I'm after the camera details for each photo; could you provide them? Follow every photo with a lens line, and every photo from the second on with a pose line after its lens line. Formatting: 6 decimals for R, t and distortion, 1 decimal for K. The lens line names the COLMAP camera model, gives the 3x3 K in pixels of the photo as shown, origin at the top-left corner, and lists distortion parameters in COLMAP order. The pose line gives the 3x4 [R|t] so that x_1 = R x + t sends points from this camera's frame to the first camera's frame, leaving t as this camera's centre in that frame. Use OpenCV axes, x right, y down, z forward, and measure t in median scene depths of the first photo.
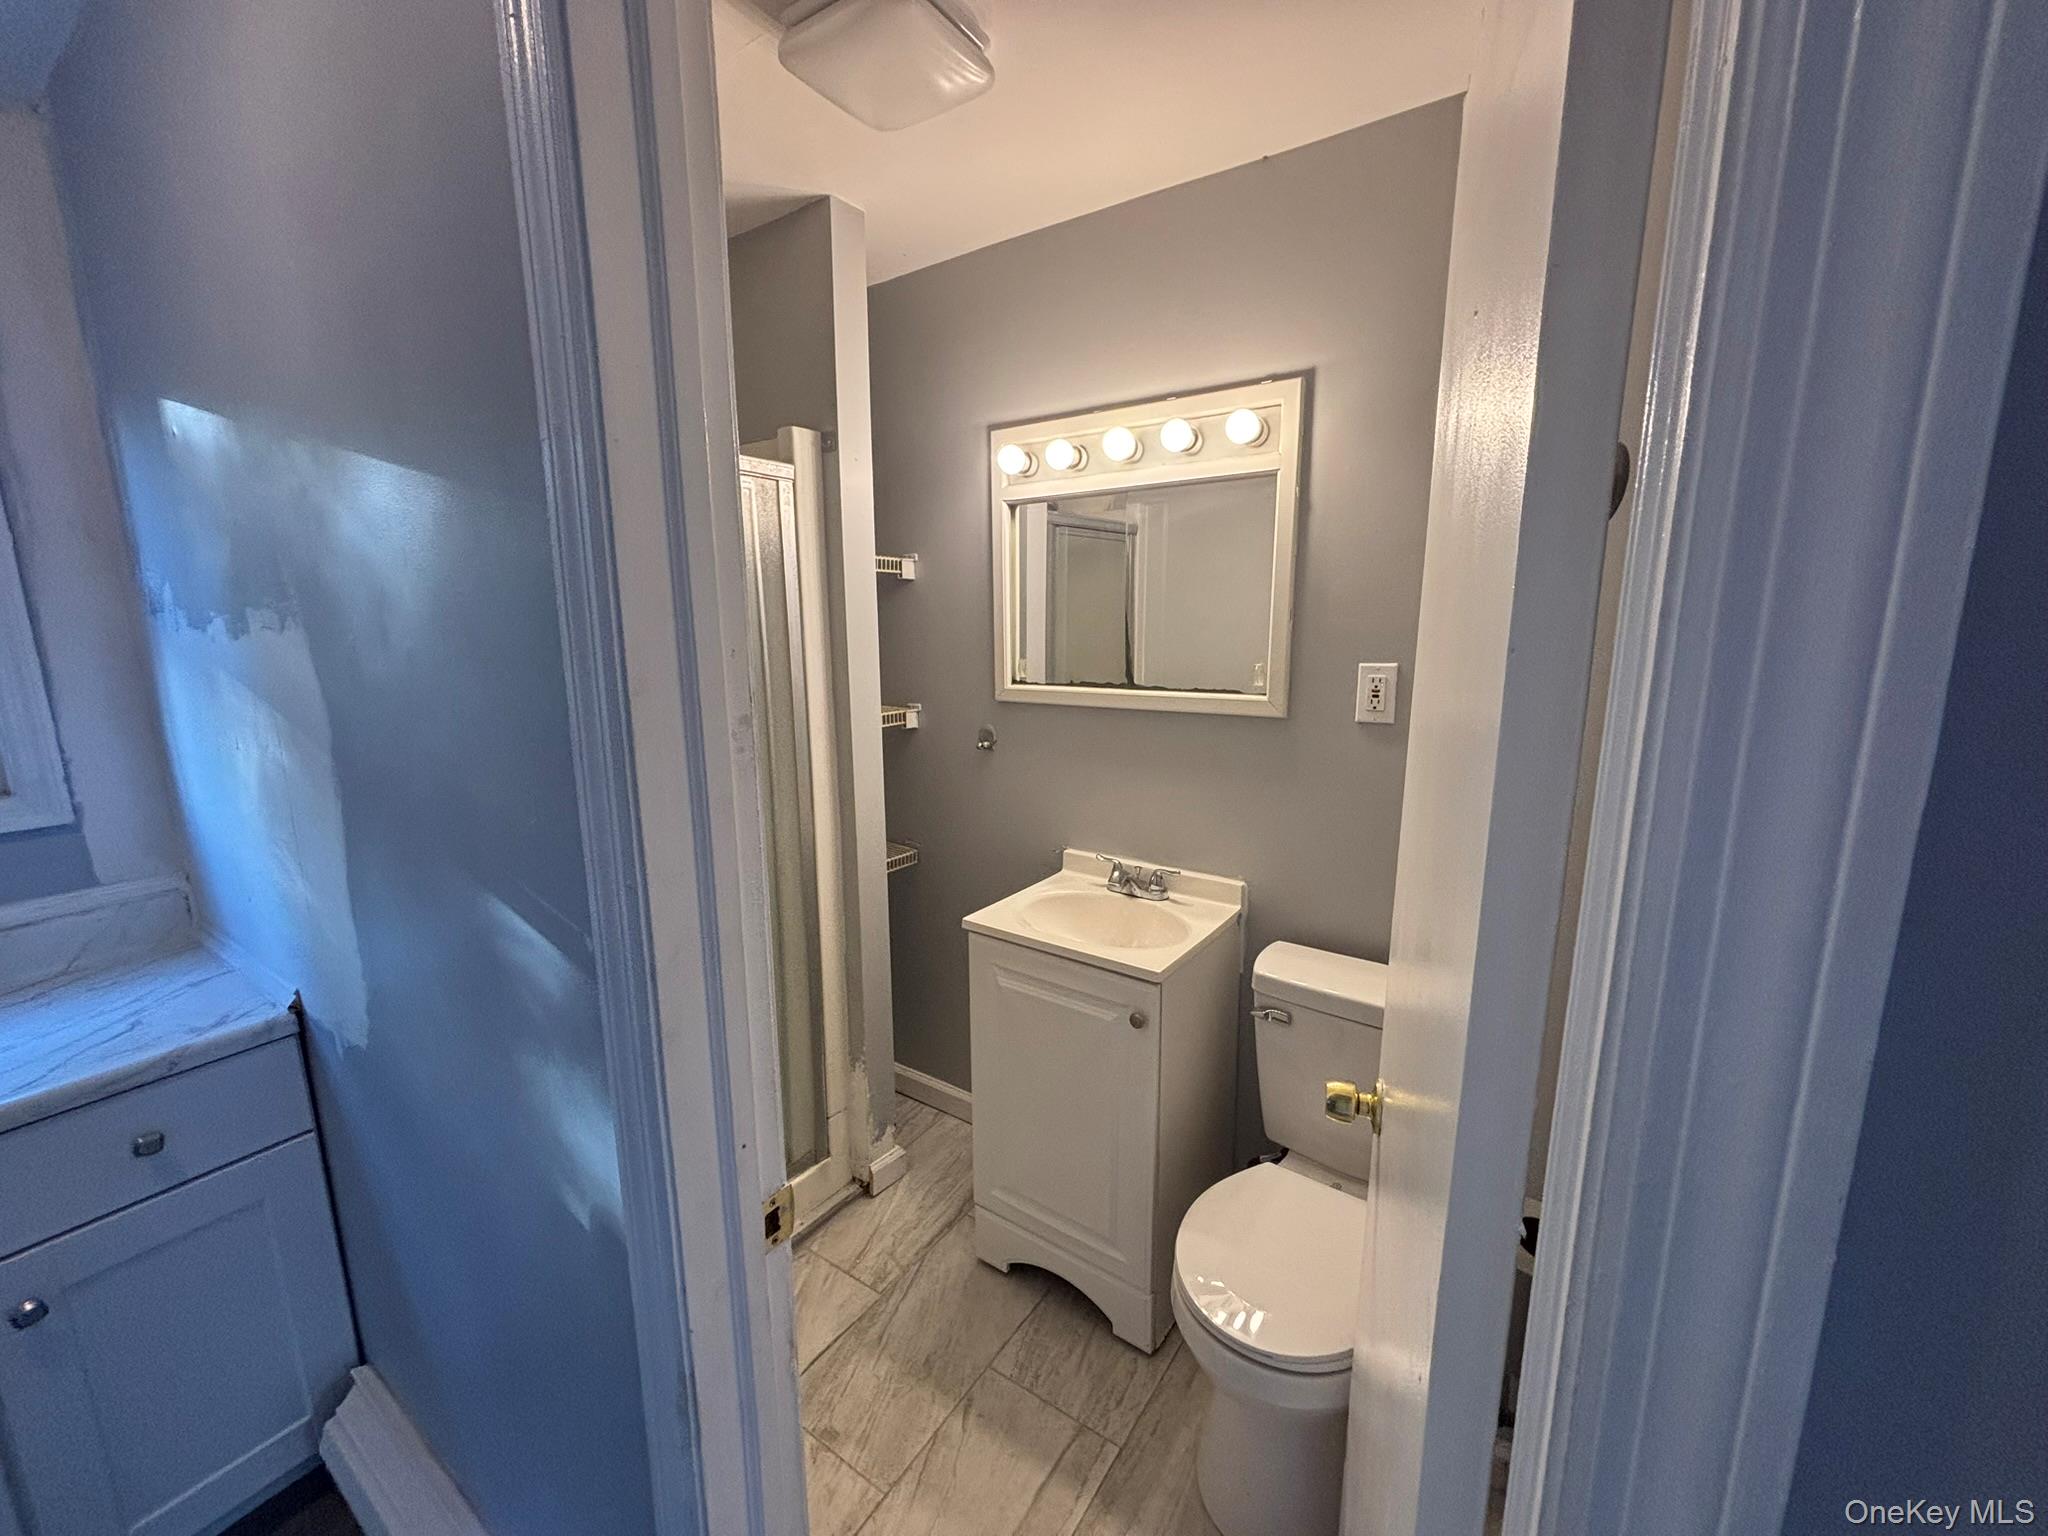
lens RADIAL K [[828.4, 0, 1021.8], [0, 828.4, 763.7], [0, 0, 1]] dist [0.008905, -0.000705]
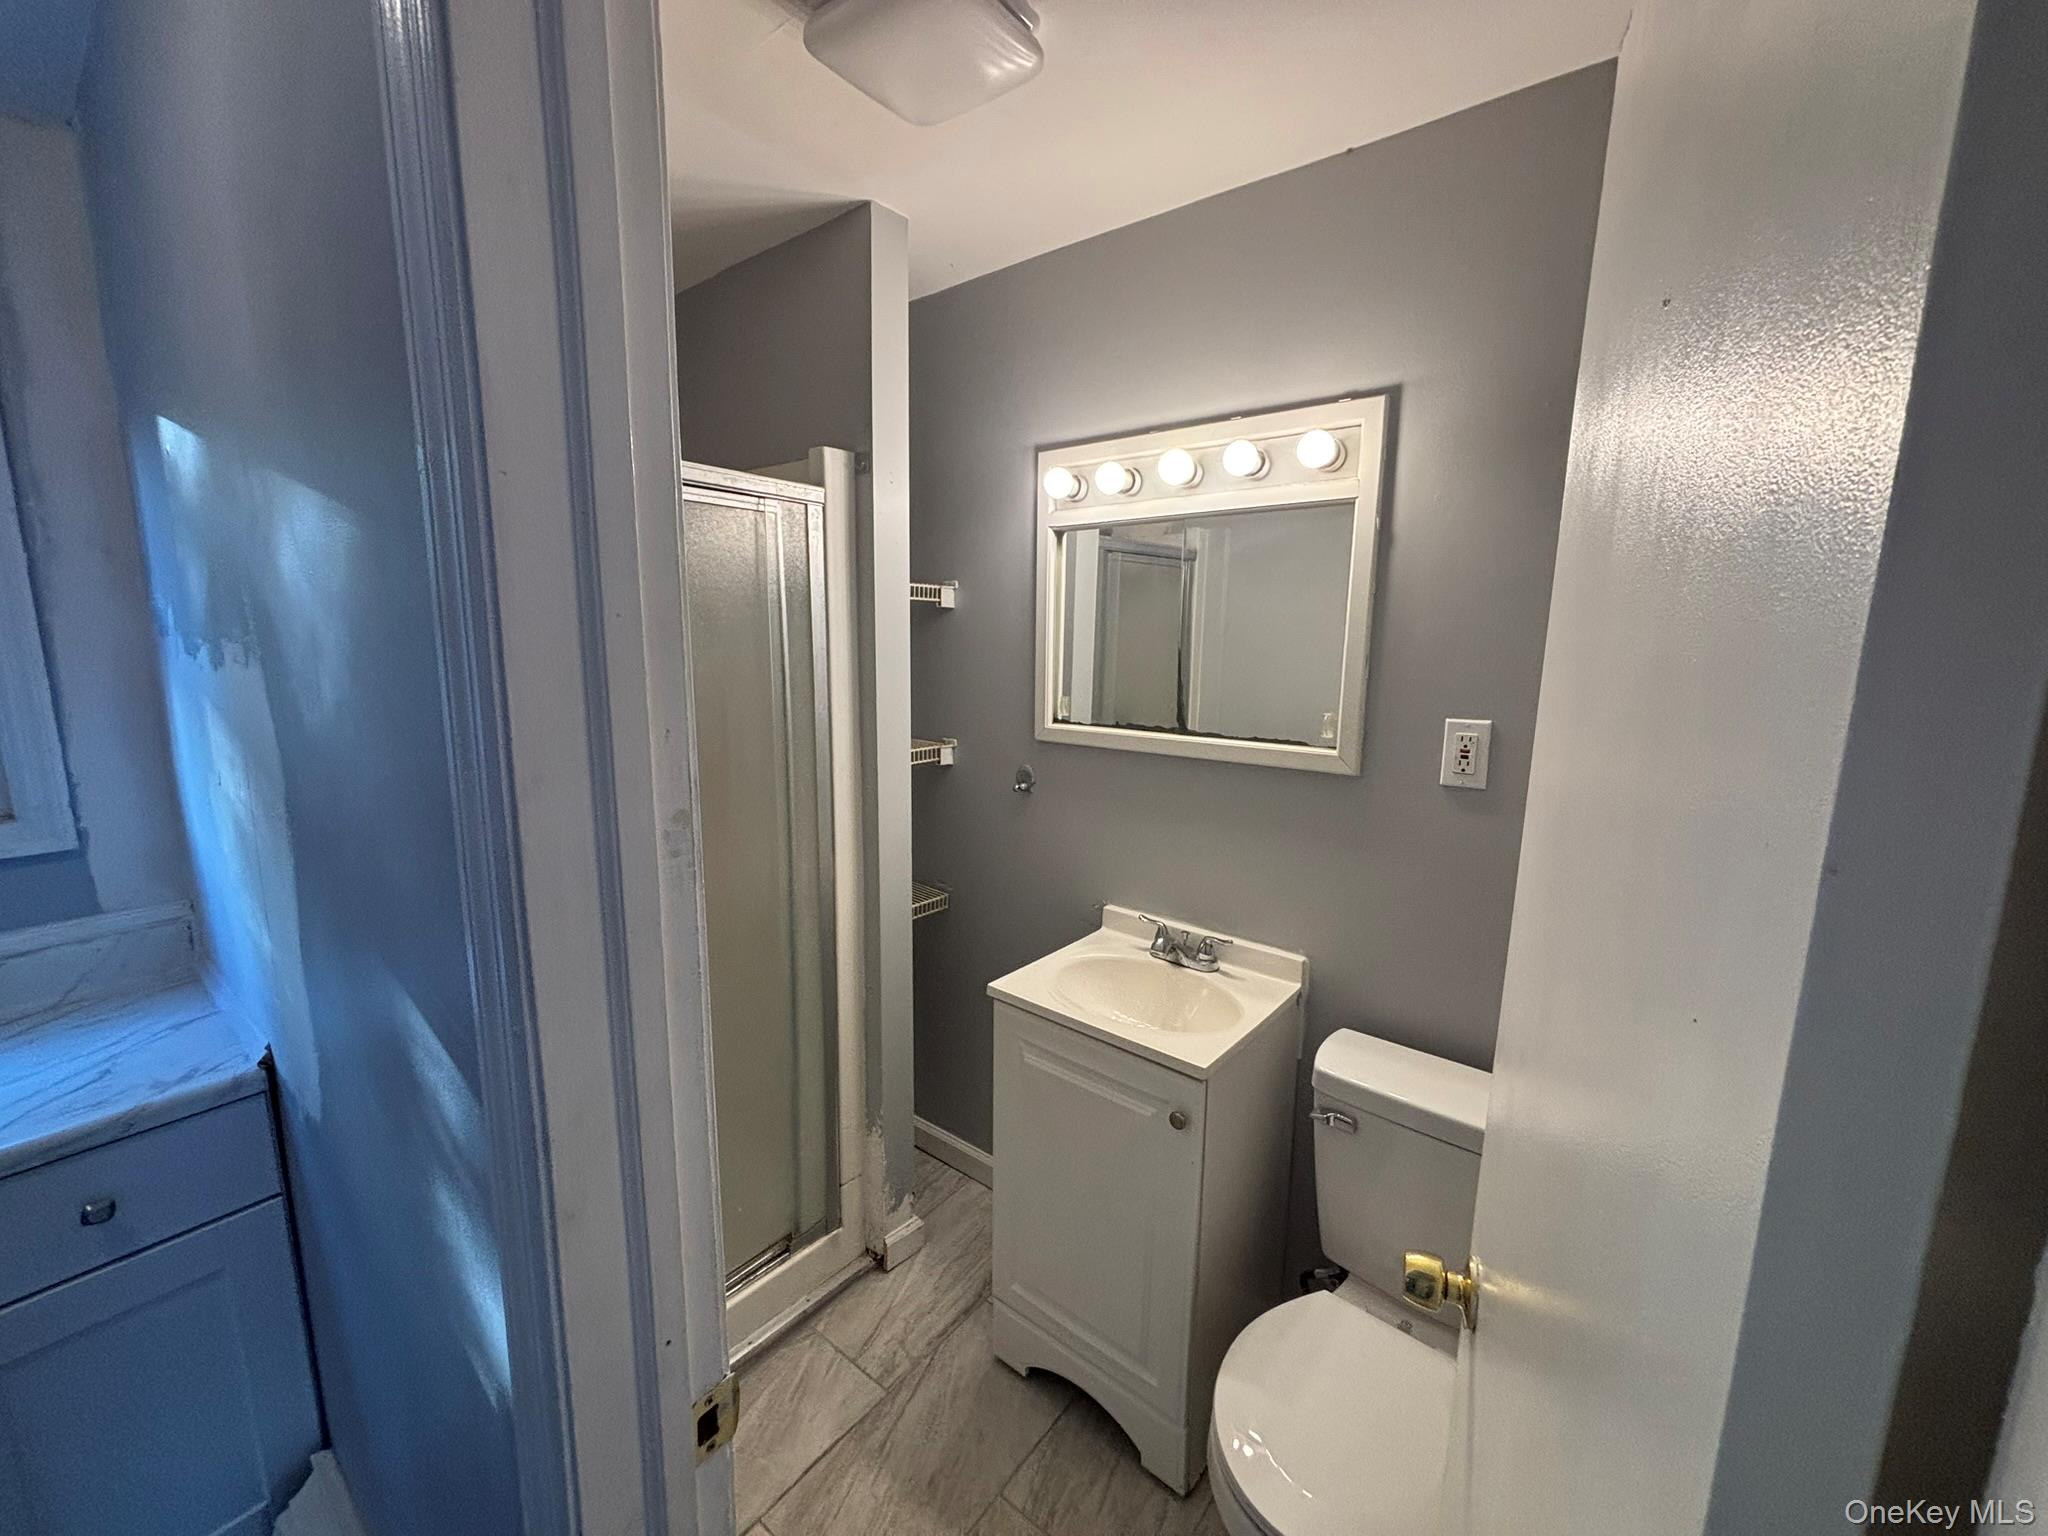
lens RADIAL K [[828.4, 0, 1021.8], [0, 828.4, 764.8], [0, 0, 1]] dist [0.008905, -0.000705]
pose [[0.997379, 0.030278, -0.065708, 0.019421], [-0.031408, 0.999375, -0.016231, -0.043695], [0.065176, 0.018252, 0.997707, 0.097034]]
